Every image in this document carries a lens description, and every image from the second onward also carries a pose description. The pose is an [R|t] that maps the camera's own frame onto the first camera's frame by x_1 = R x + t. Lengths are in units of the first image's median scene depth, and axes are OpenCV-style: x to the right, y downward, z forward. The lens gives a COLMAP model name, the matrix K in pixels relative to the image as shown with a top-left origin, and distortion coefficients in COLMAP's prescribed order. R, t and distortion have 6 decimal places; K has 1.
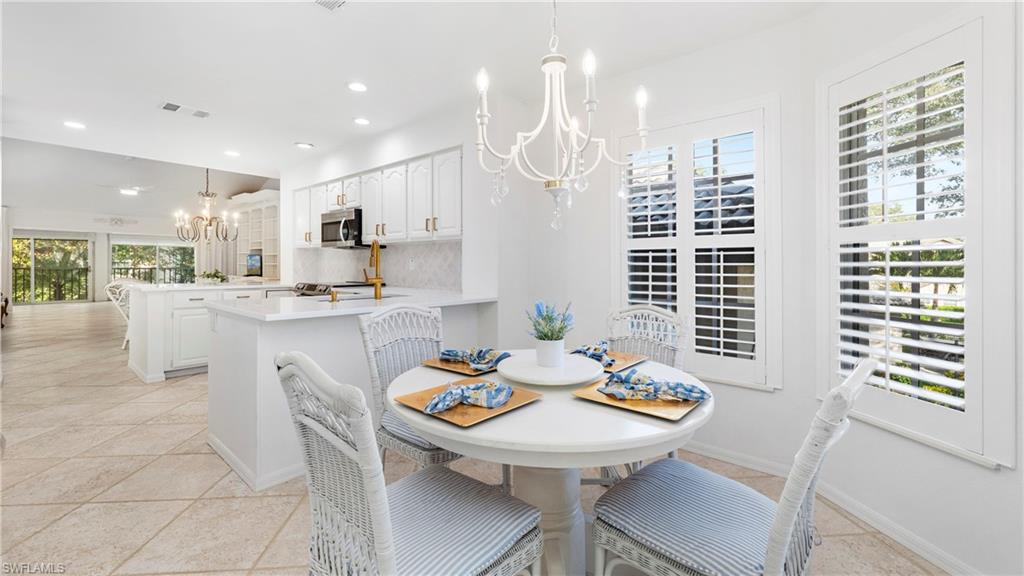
lens RADIAL K [[429.4, 0, 517.0], [0, 429.4, 268.7], [0, 0, 1]] dist [-0.001558, -0.000259]
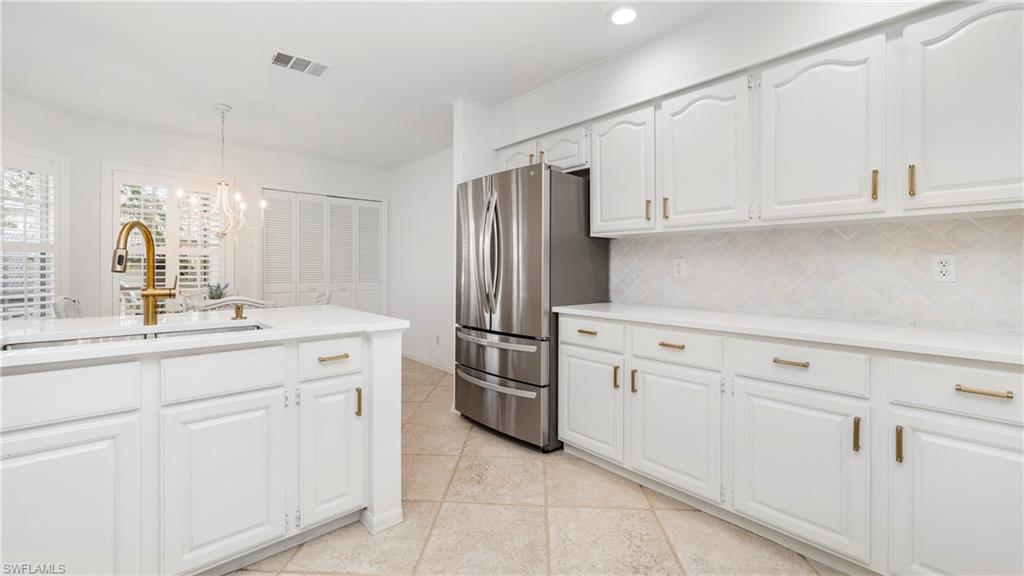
lens RADIAL K [[414.4, 0, 513.2], [0, 414.4, 268.8], [0, 0, 1]] dist [0.000304, 0.000037]
pose [[-0.991630, -0.011302, 0.128613, -0.693891], [-0.009908, 0.999885, 0.011473, -0.014489], [-0.128728, 0.010102, -0.991628, 1.160002]]
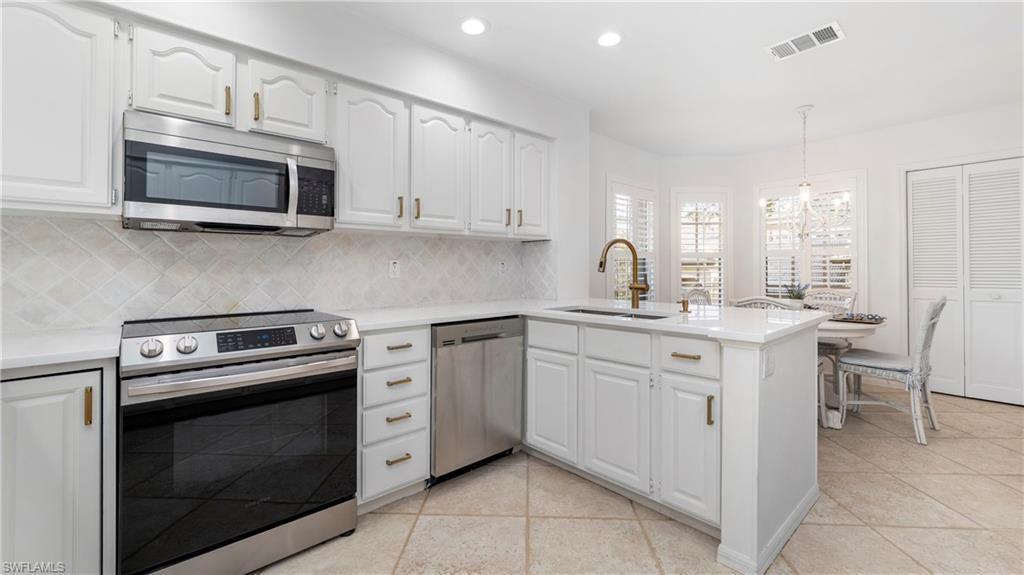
lens RADIAL K [[421.4, 0, 514.0], [0, 421.4, 262.5], [0, 0, 1]] dist [0.000108, 0.000142]
pose [[0.112672, 0.005848, 0.993615, -0.928595], [0.014124, 0.999872, -0.007486, -0.014421], [-0.993532, 0.014877, 0.112575, 0.881899]]
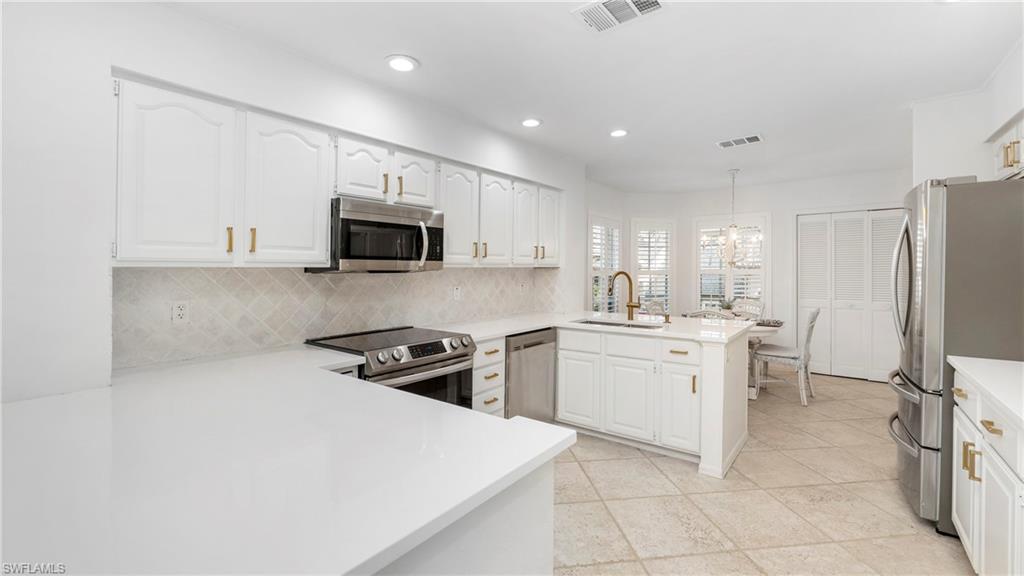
lens RADIAL K [[429.4, 0, 517.0], [0, 429.4, 268.7], [0, 0, 1]] dist [-0.001558, -0.000259]
pose [[-0.063063, -0.004201, 0.998001, -1.185623], [0.011019, 0.999927, 0.004905, -0.066548], [-0.997949, 0.011306, -0.063012, 1.079146]]
